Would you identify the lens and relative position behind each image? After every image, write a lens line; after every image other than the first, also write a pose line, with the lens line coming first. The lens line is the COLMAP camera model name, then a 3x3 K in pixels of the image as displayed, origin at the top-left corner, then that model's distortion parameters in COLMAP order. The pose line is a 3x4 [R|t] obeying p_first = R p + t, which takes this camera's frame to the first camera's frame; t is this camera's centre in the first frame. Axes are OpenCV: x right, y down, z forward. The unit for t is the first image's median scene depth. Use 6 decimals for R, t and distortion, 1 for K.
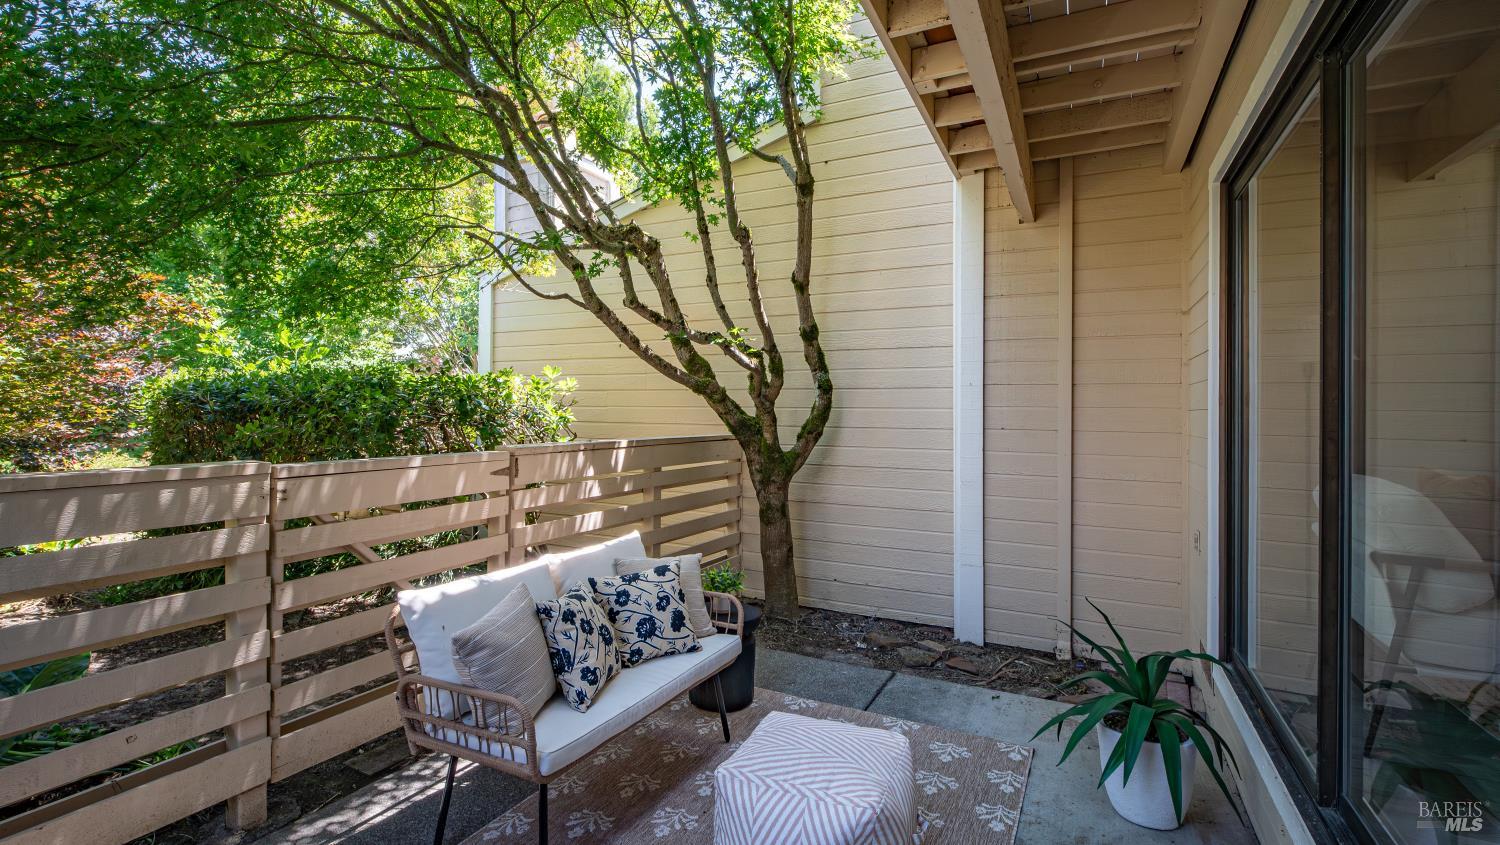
lens RADIAL K [[672.8, 0, 744.7], [0, 672.8, 431.7], [0, 0, 1]] dist [0.012948, -0.008116]
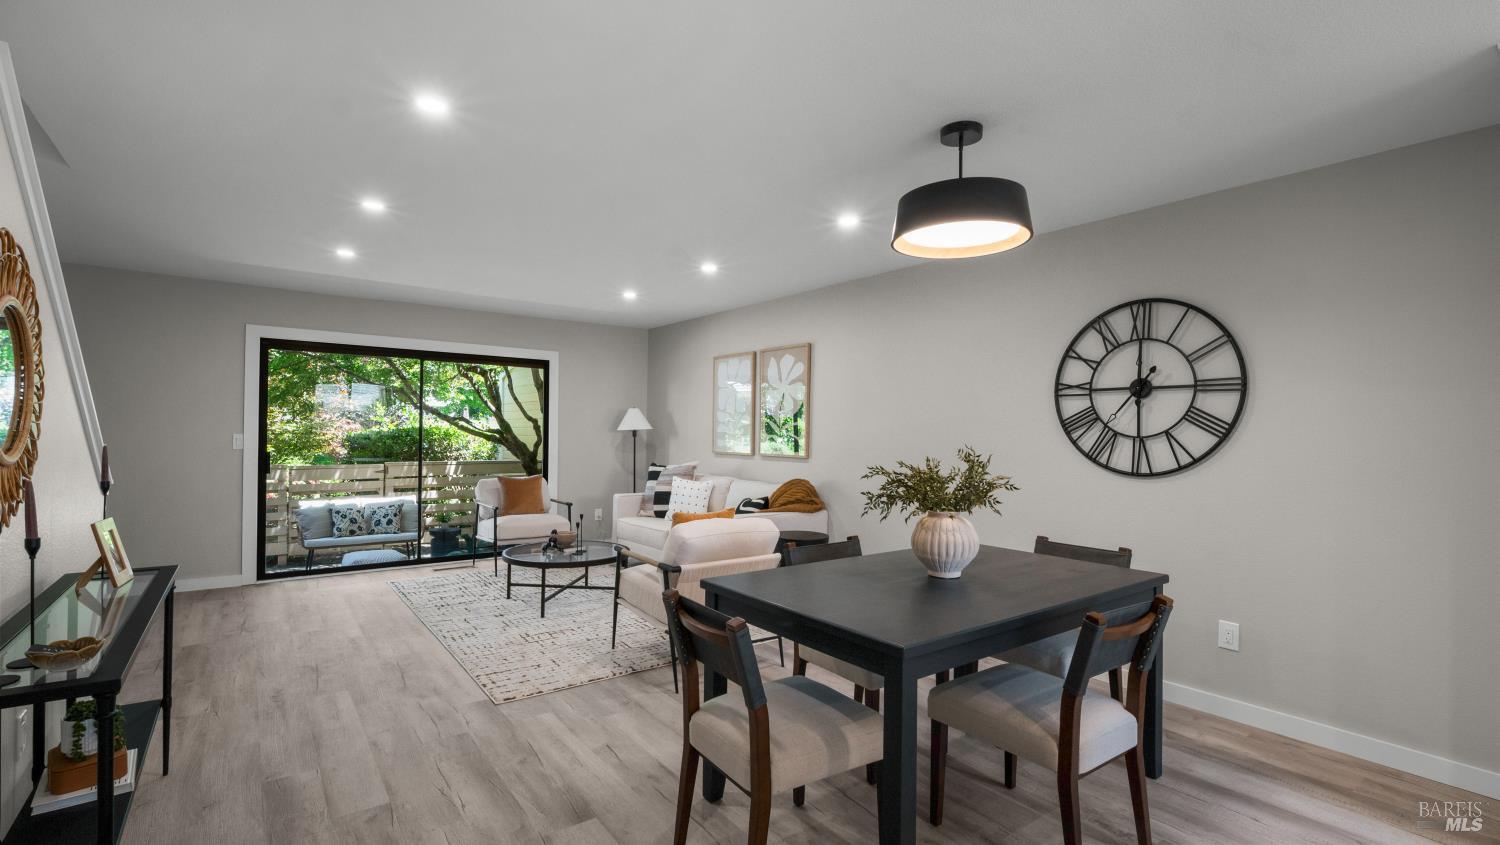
lens RADIAL K [[672.8, 0, 744.7], [0, 672.8, 431.7], [0, 0, 1]] dist [0.012948, -0.008116]
pose [[0.894677, -0.001740, -0.446710, 2.555850], [-0.015343, 0.999283, -0.034622, -0.035722], [0.446450, 0.037830, 0.894009, -0.937765]]
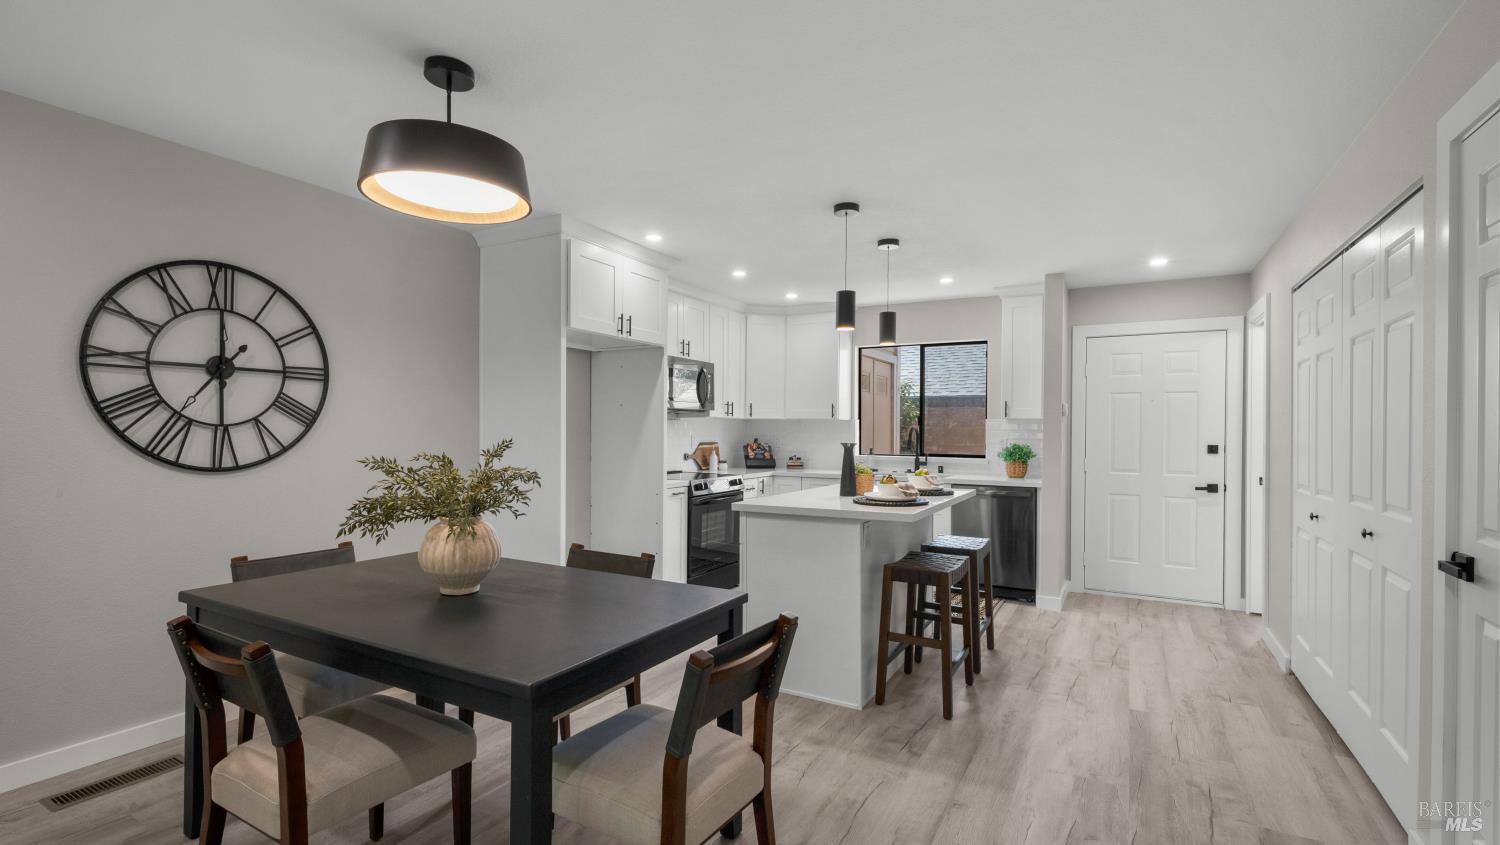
lens RADIAL K [[672.8, 0, 744.7], [0, 672.8, 431.7], [0, 0, 1]] dist [0.012948, -0.008116]
pose [[0.042051, -0.014973, 0.999003, 1.637429], [0.024160, 0.999611, 0.013966, -0.064330], [-0.998823, 0.023548, 0.042397, -0.369446]]
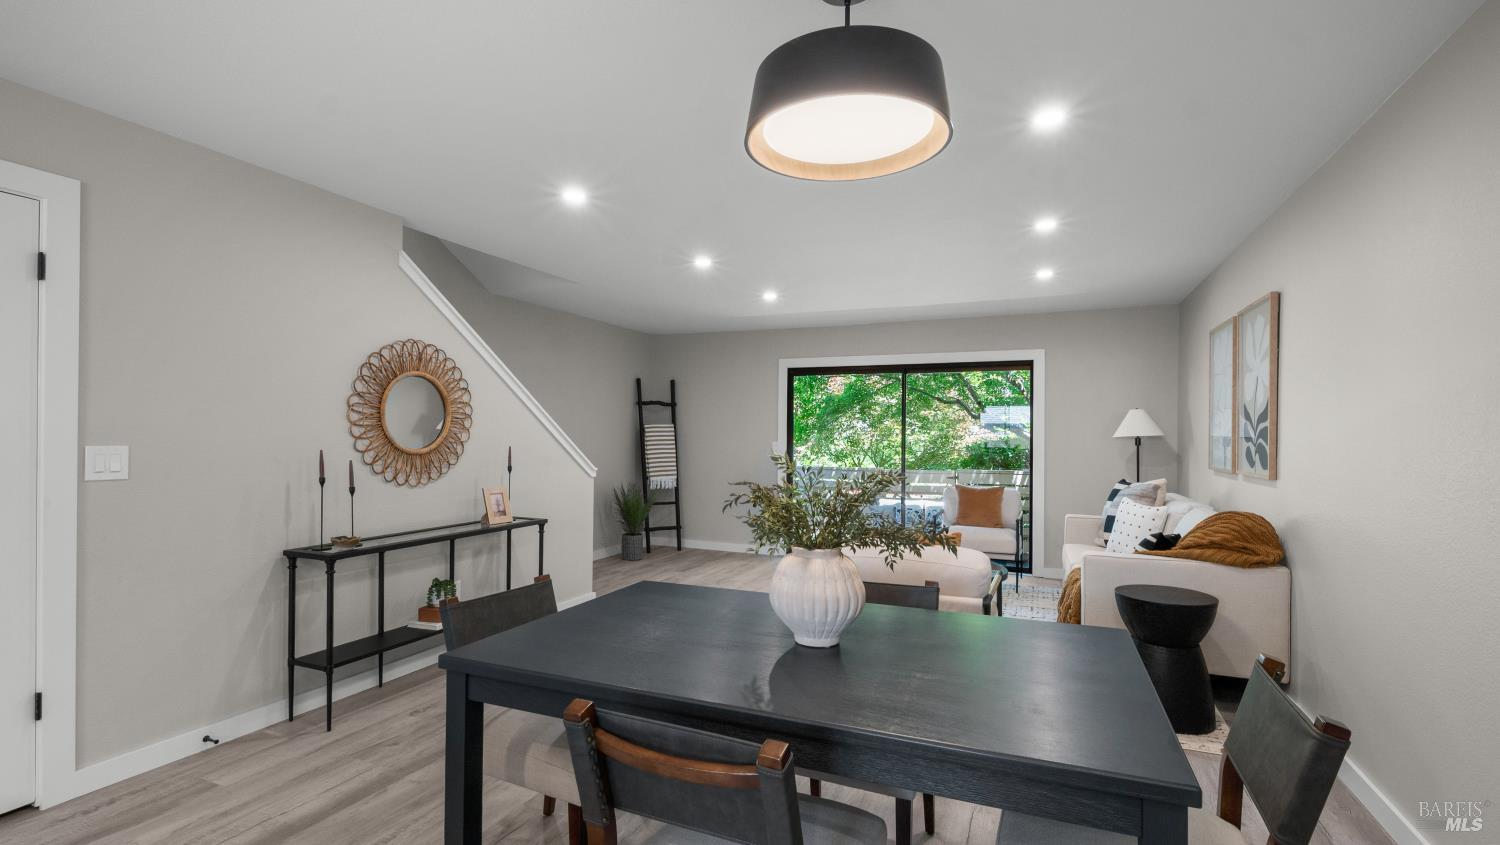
lens RADIAL K [[684.1, 0, 745.7], [0, 684.1, 433.0], [0, 0, 1]] dist [0.019972, -0.014953]
pose [[0.062415, -0.015960, -0.997923, 3.016883], [-0.037899, 0.999113, -0.018350, -0.054851], [0.997330, 0.038966, 0.061755, -0.117519]]
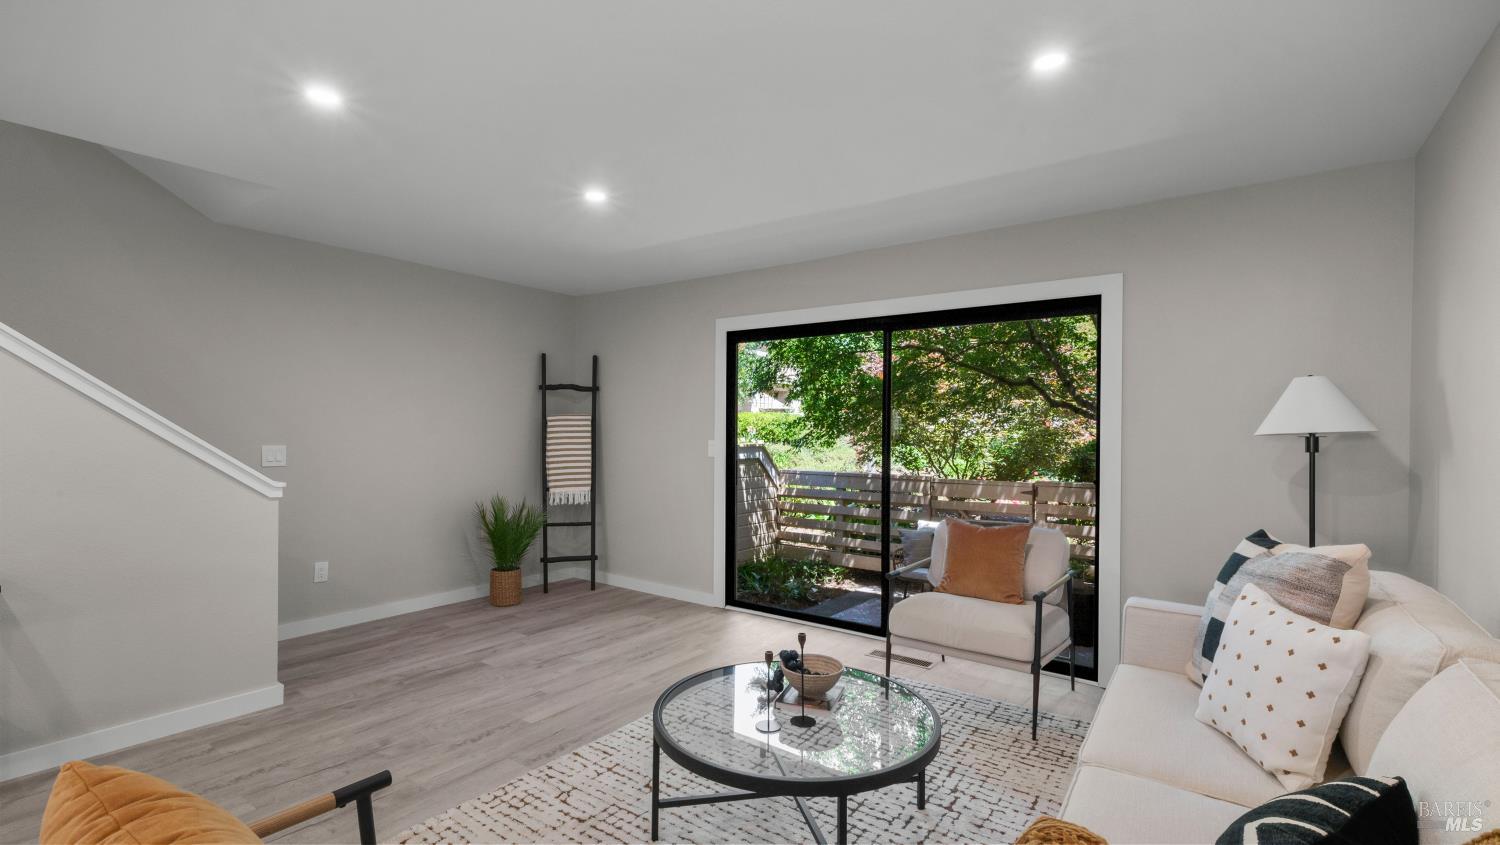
lens RADIAL K [[672.8, 0, 744.7], [0, 672.8, 431.7], [0, 0, 1]] dist [0.012948, -0.008116]
pose [[-0.161270, -0.012487, -0.986831, 2.117719], [-0.040769, 0.999151, -0.005981, -0.090001], [0.986068, 0.039267, -0.161642, 0.539858]]
